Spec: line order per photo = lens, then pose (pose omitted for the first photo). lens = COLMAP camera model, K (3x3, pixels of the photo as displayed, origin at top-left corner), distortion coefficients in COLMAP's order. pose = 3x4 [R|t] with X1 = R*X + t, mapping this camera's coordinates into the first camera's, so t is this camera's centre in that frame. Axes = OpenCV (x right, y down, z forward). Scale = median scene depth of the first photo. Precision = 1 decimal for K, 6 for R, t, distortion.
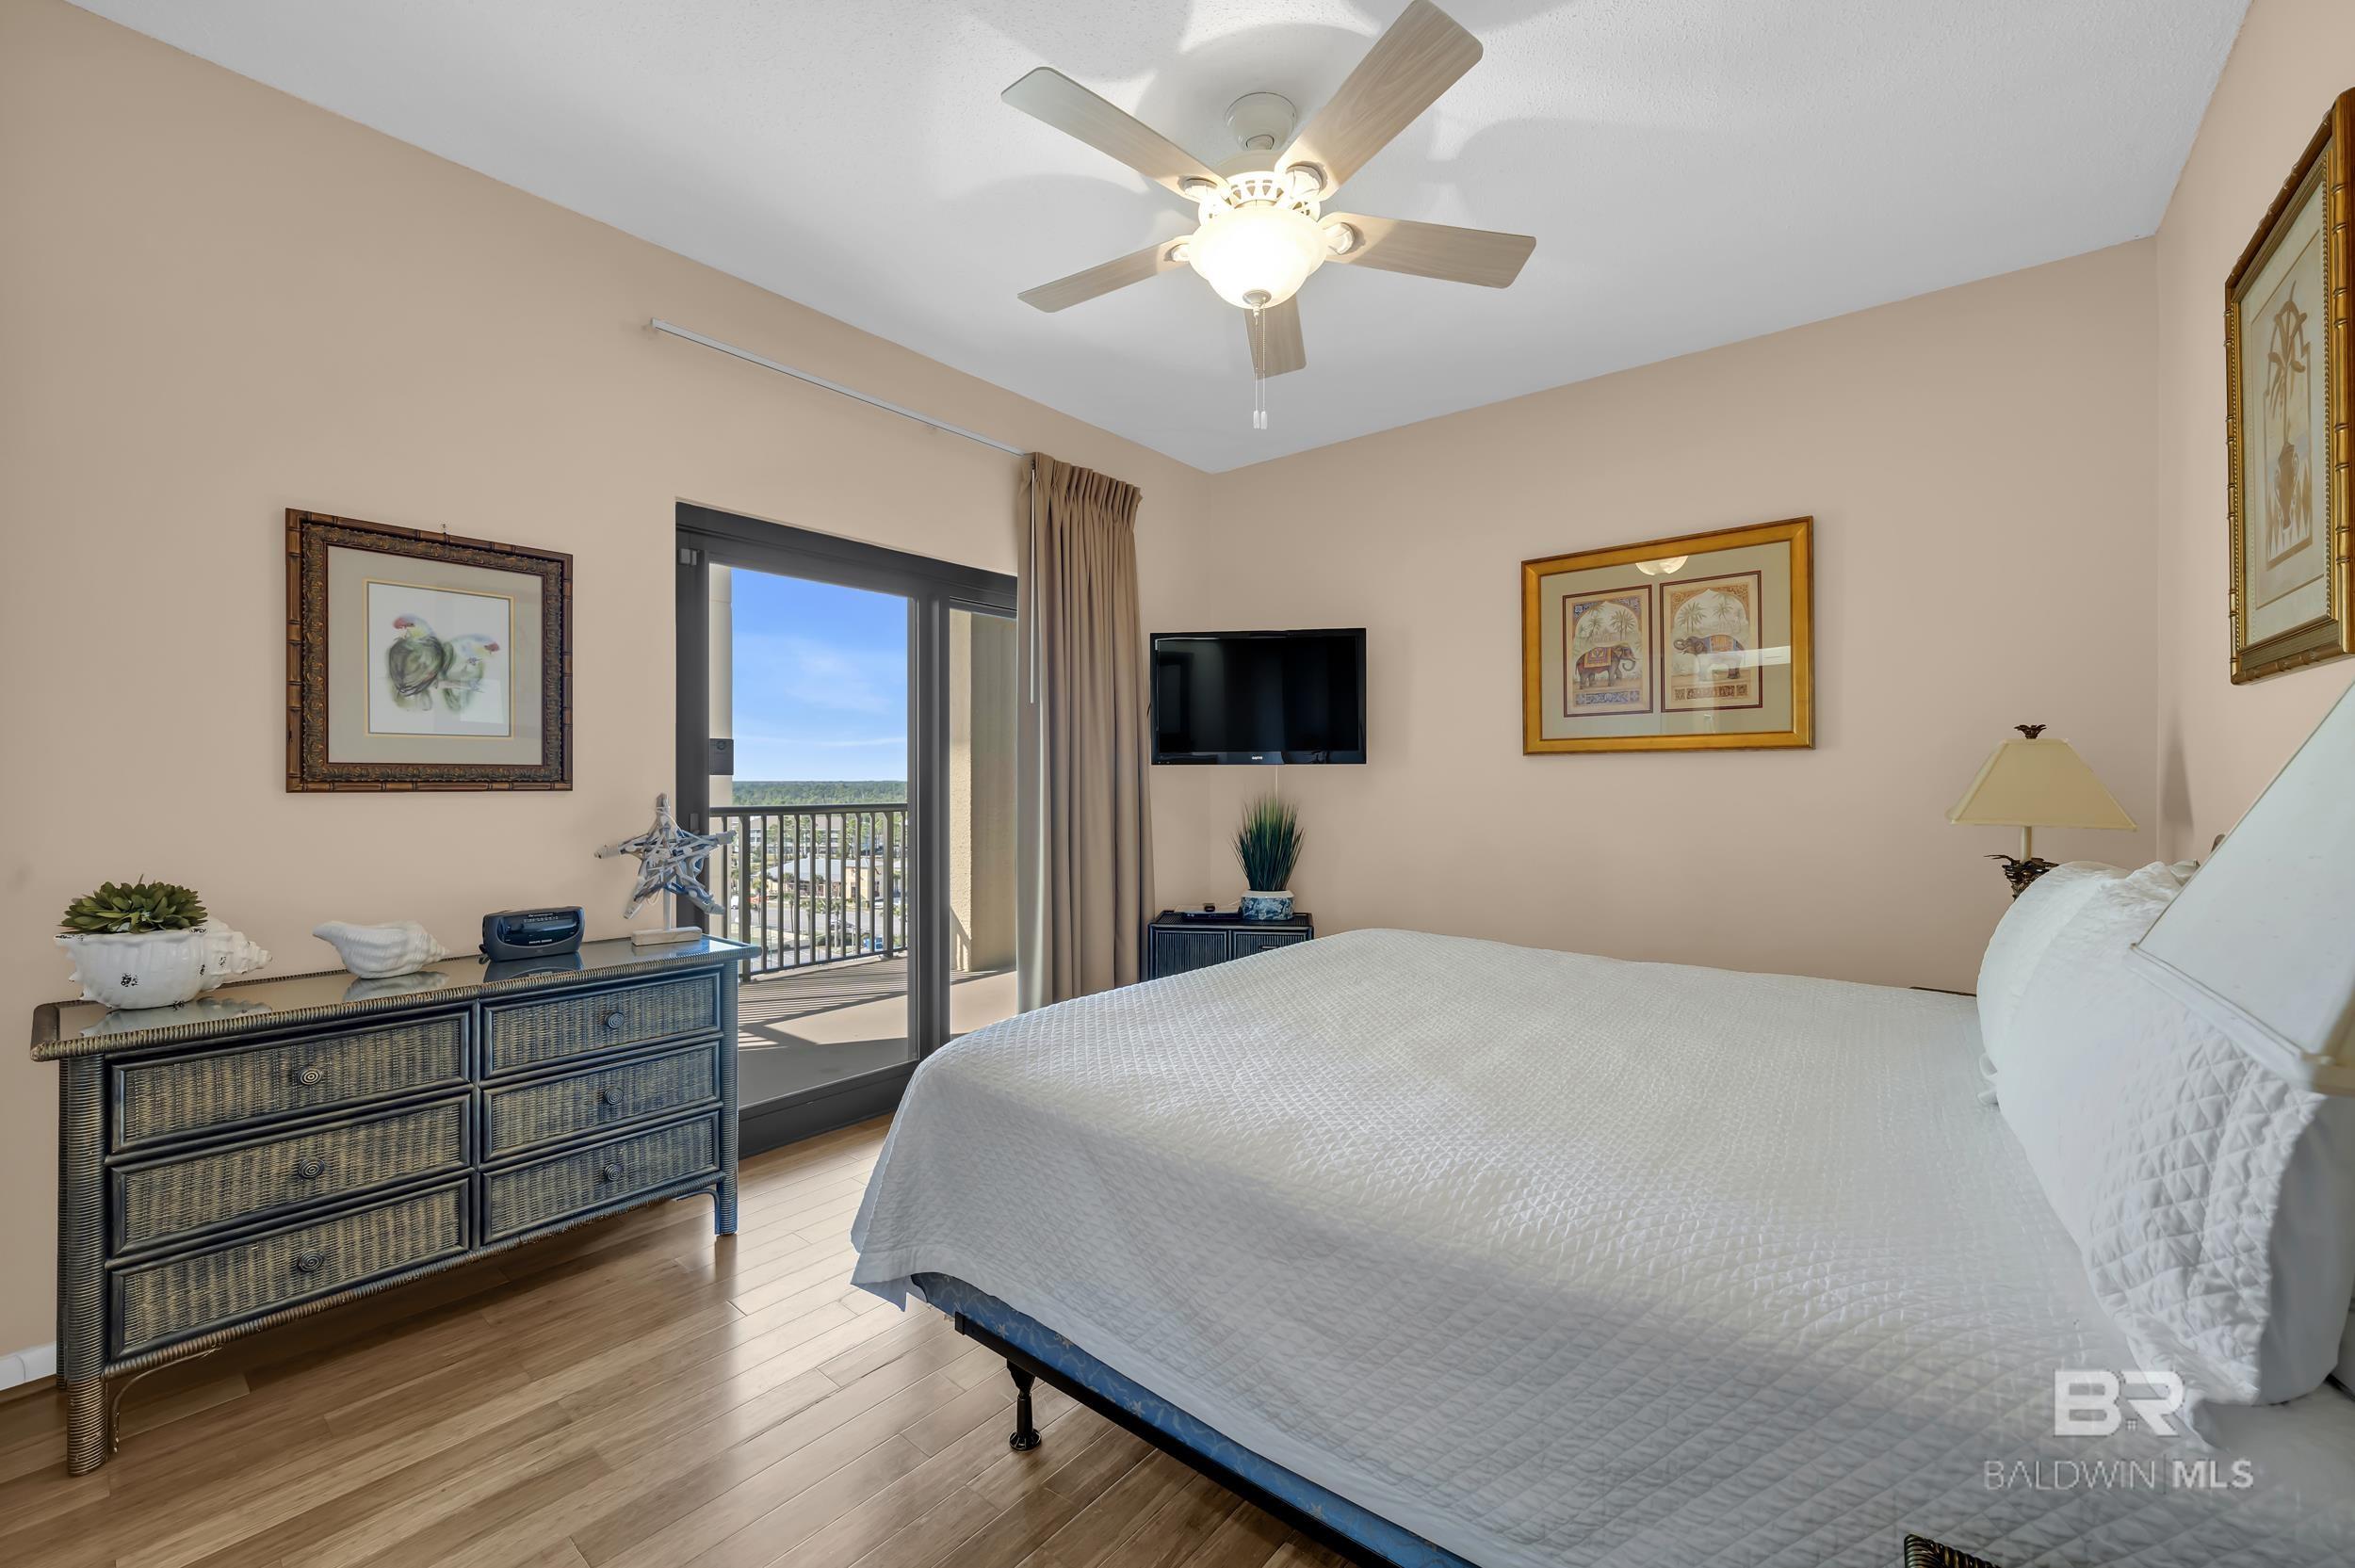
lens RADIAL K [[982.7, 0, 1181.4], [0, 982.7, 782.3], [0, 0, 1]] dist [-0.001222, 0.000570]
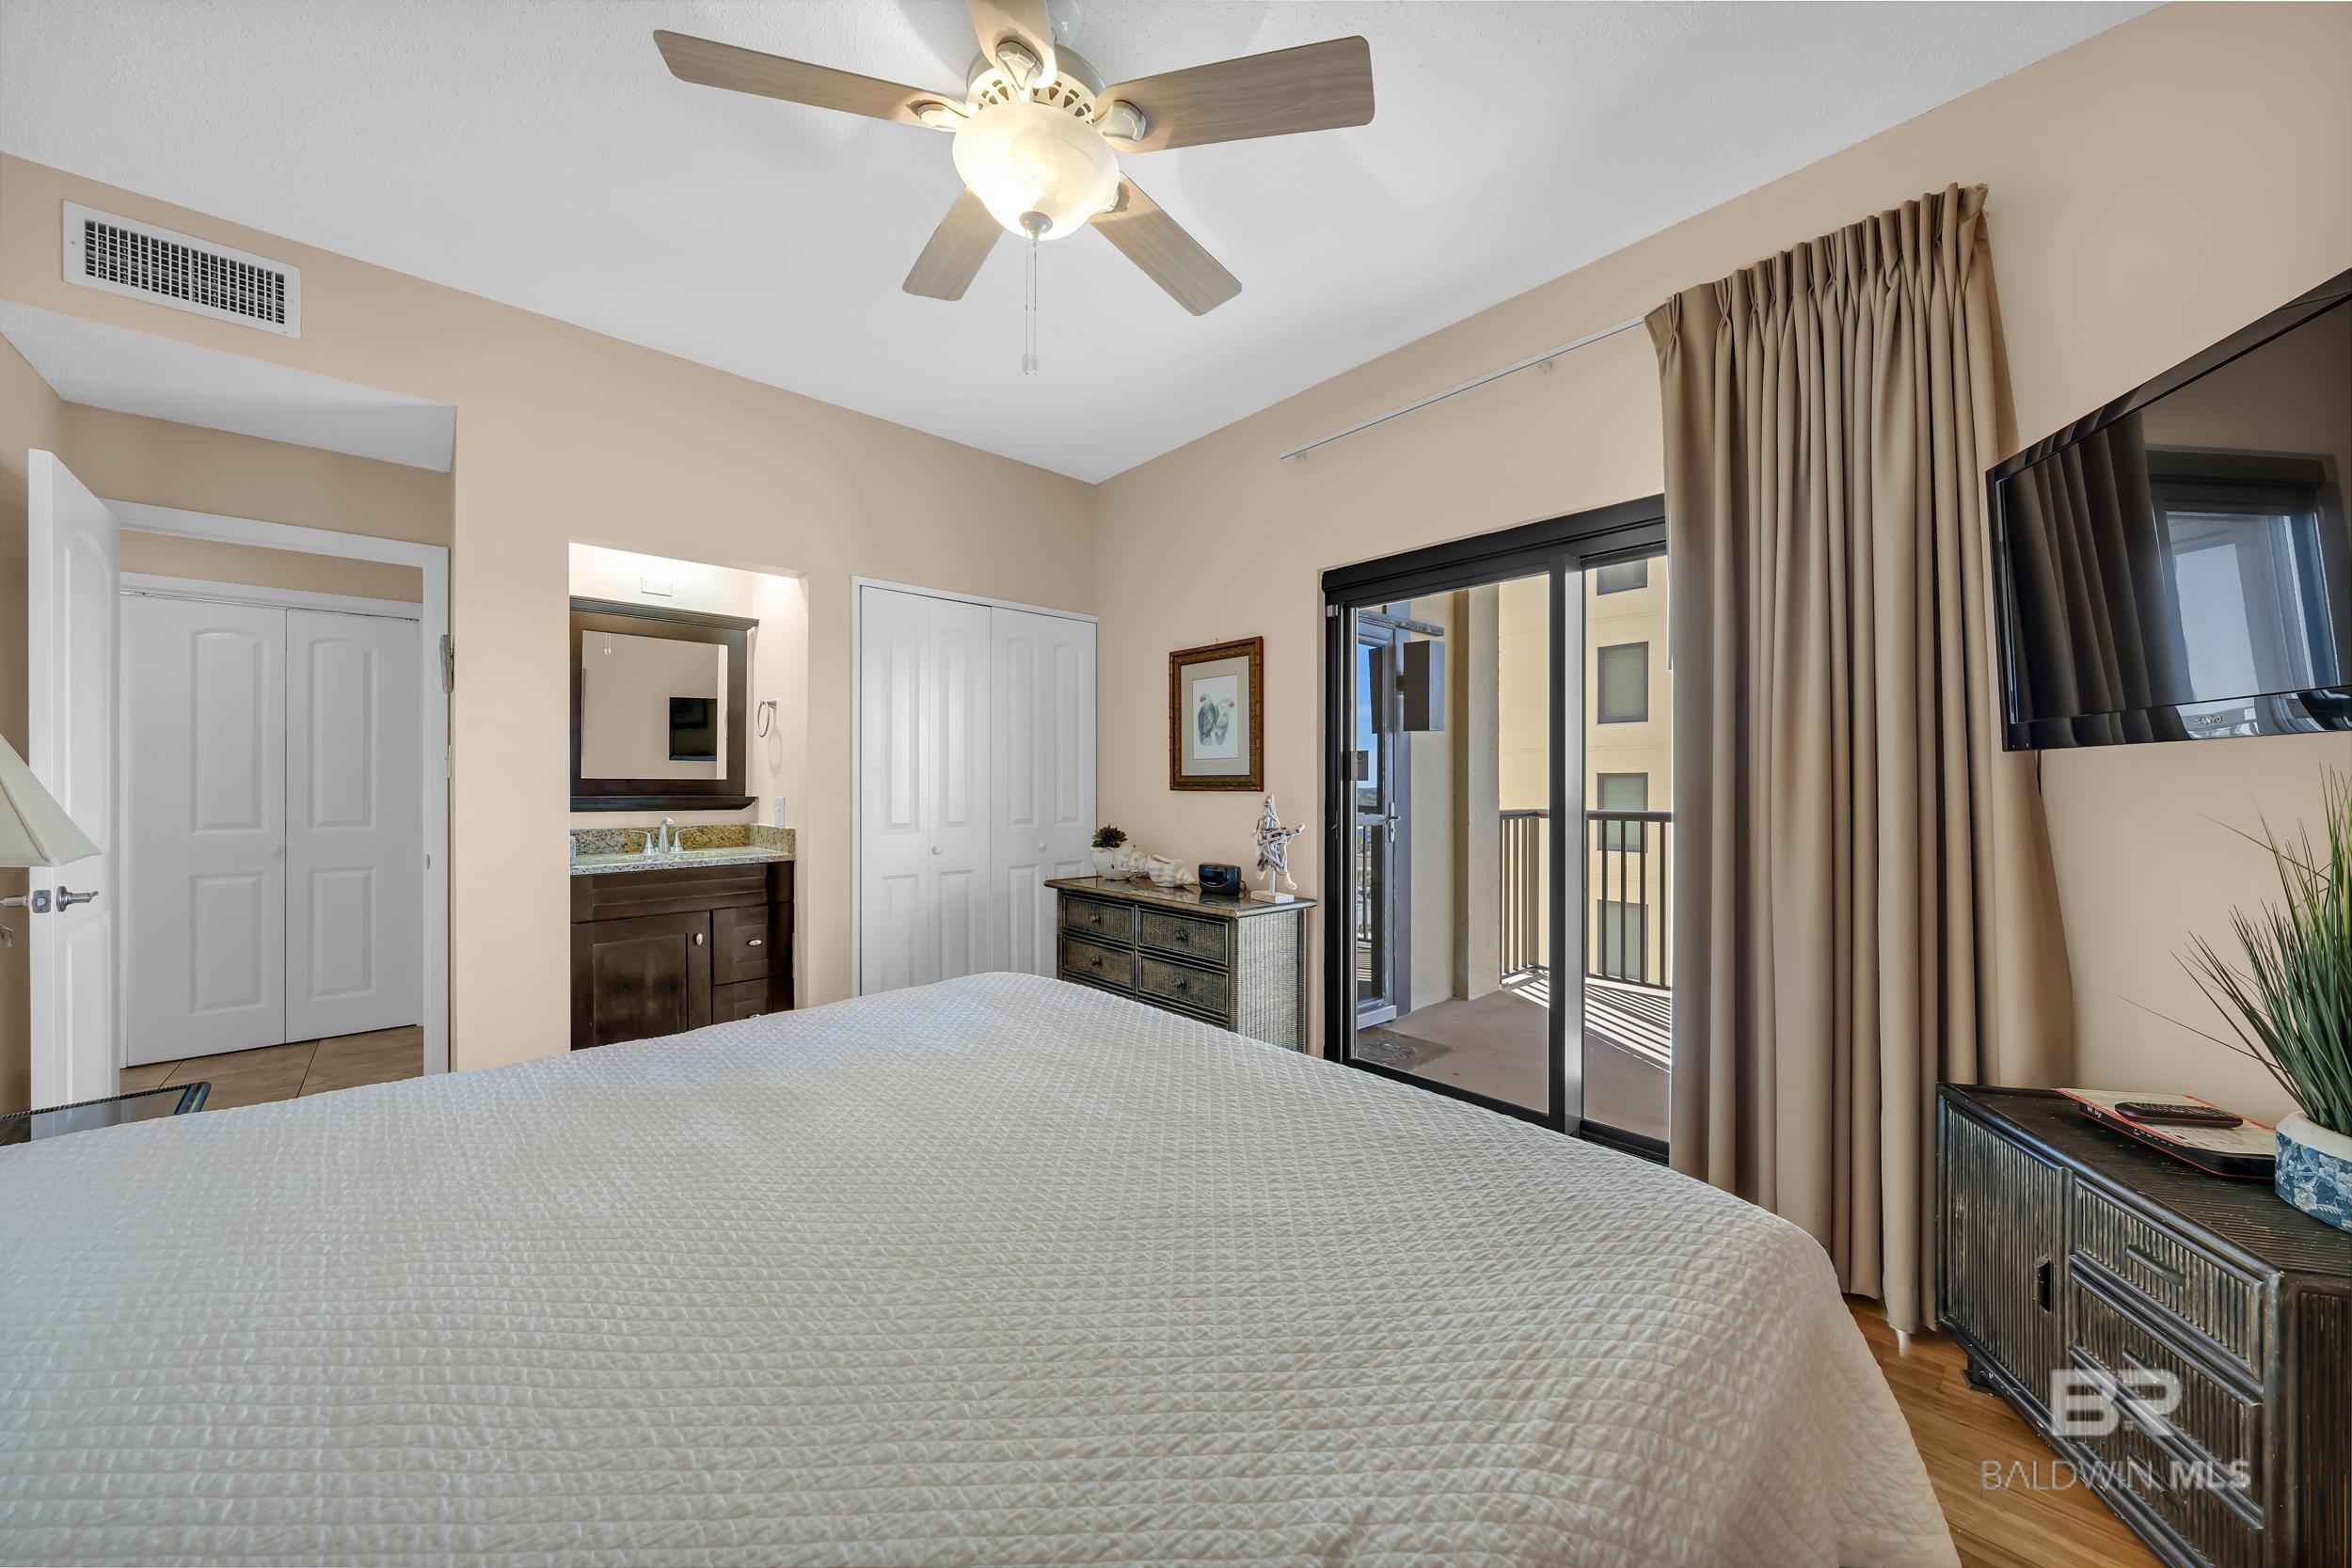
lens RADIAL K [[899.5, 0, 1171.8], [0, 899.5, 783.0], [0, 0, 1]] dist [-0.000569, -0.000046]
pose [[-0.210180, 0.004620, -0.977652, 0.808188], [0.001900, 0.999989, 0.004317, -0.011915], [0.977661, -0.000950, -0.210186, 1.220189]]
